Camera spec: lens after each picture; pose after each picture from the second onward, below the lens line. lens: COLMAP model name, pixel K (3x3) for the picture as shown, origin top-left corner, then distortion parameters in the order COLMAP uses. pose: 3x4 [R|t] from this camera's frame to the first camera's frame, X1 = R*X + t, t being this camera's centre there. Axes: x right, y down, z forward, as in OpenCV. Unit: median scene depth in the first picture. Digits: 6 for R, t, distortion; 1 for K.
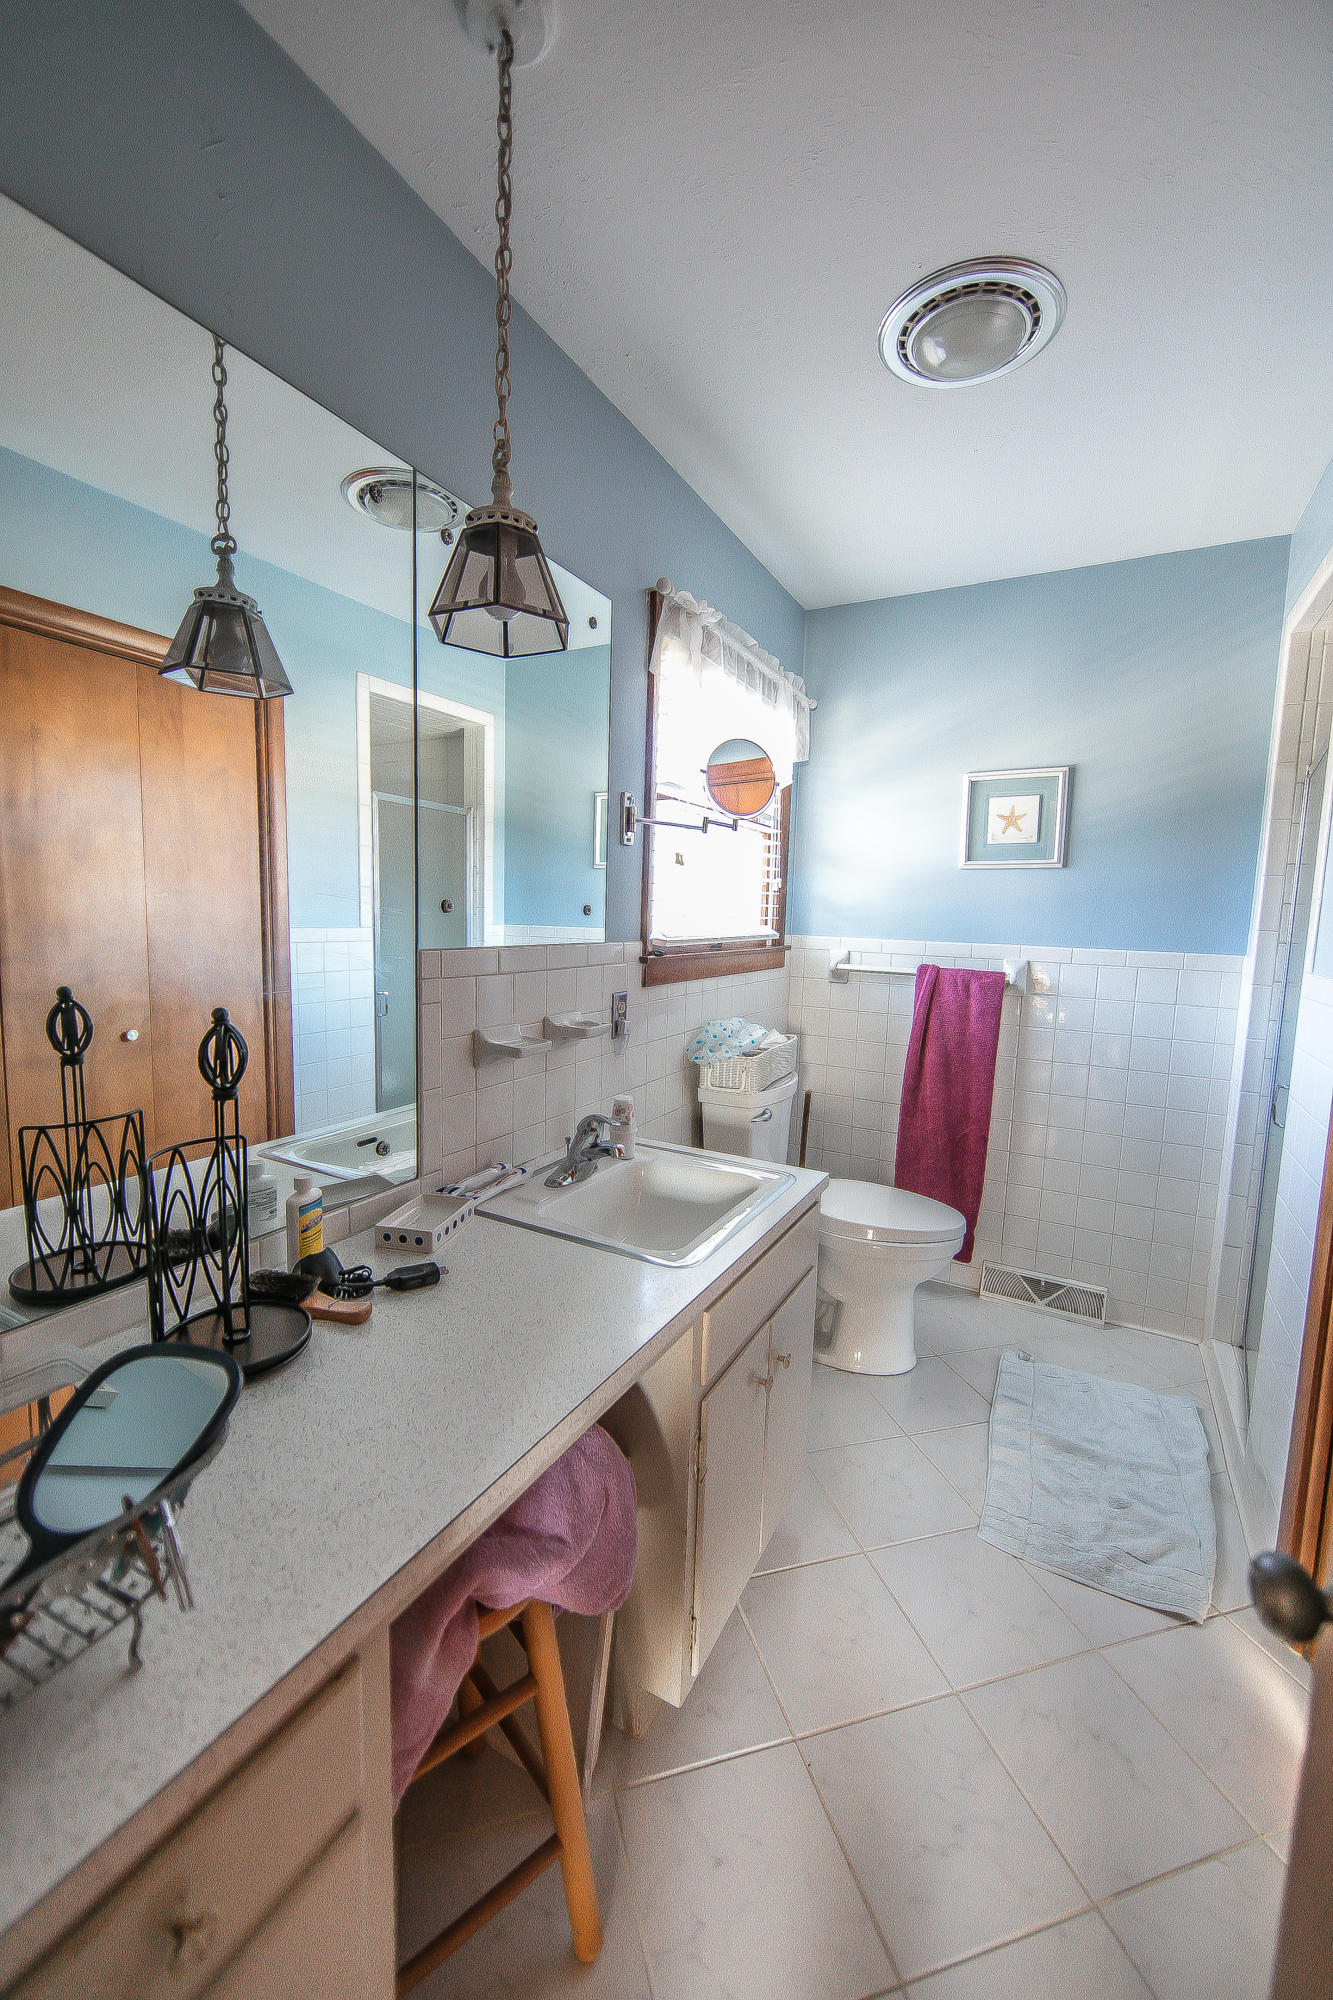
lens RADIAL K [[787.8, 0, 666.5], [0, 787.8, 1000.0], [0, 0, 1]] dist [-0.000945, -0.000548]
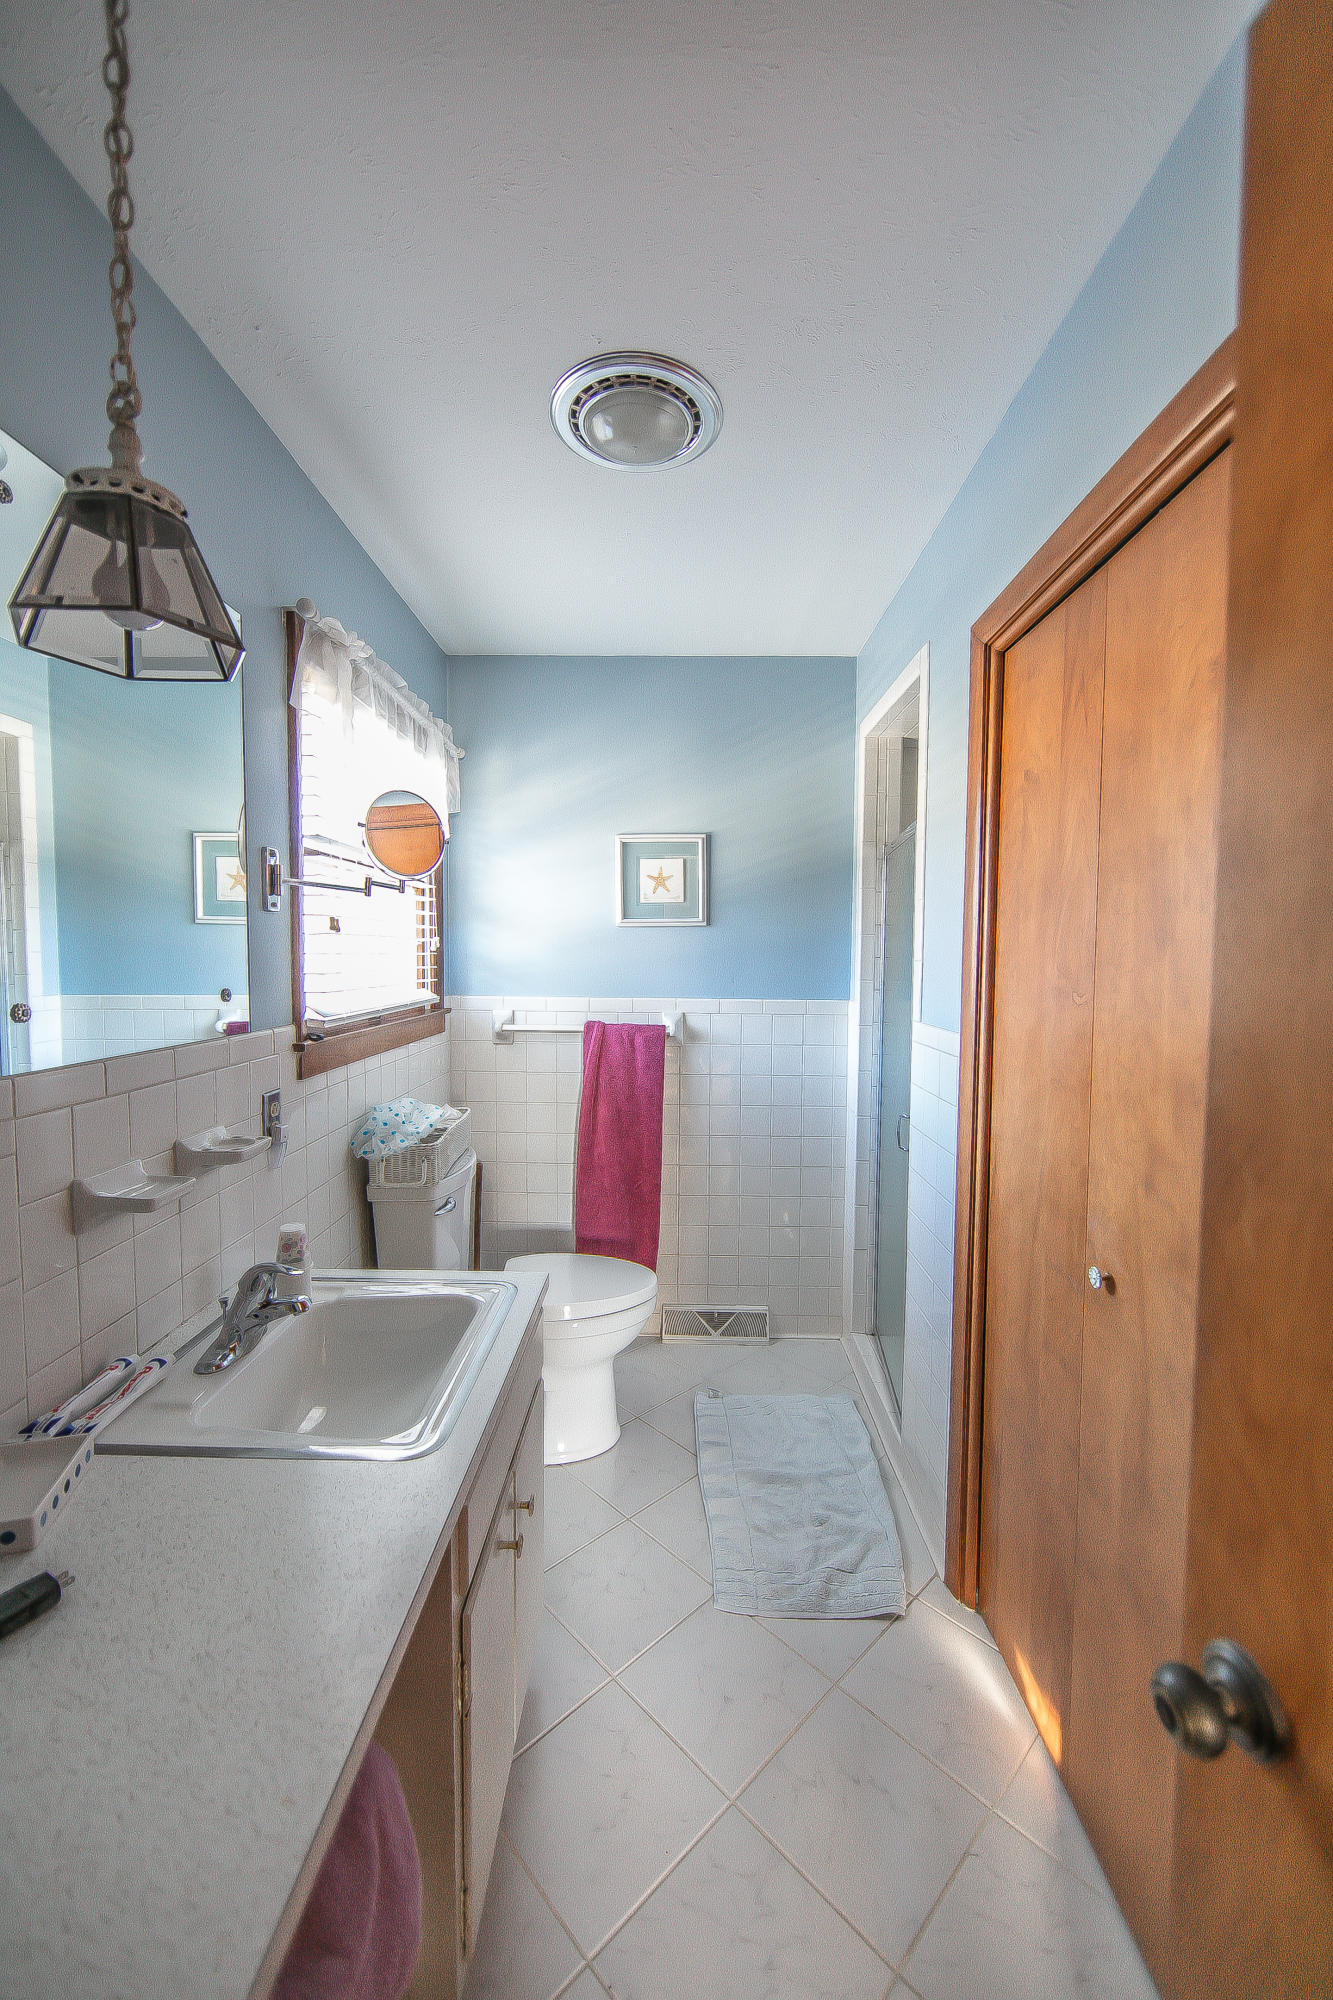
lens RADIAL K [[787.8, 0, 666.5], [0, 787.8, 1000.0], [0, 0, 1]] dist [-0.000945, -0.000548]
pose [[0.885574, -0.049604, 0.461843, -0.065089], [0.070737, 0.997086, -0.028545, -0.048743], [-0.459081, 0.057948, 0.886502, 0.086616]]
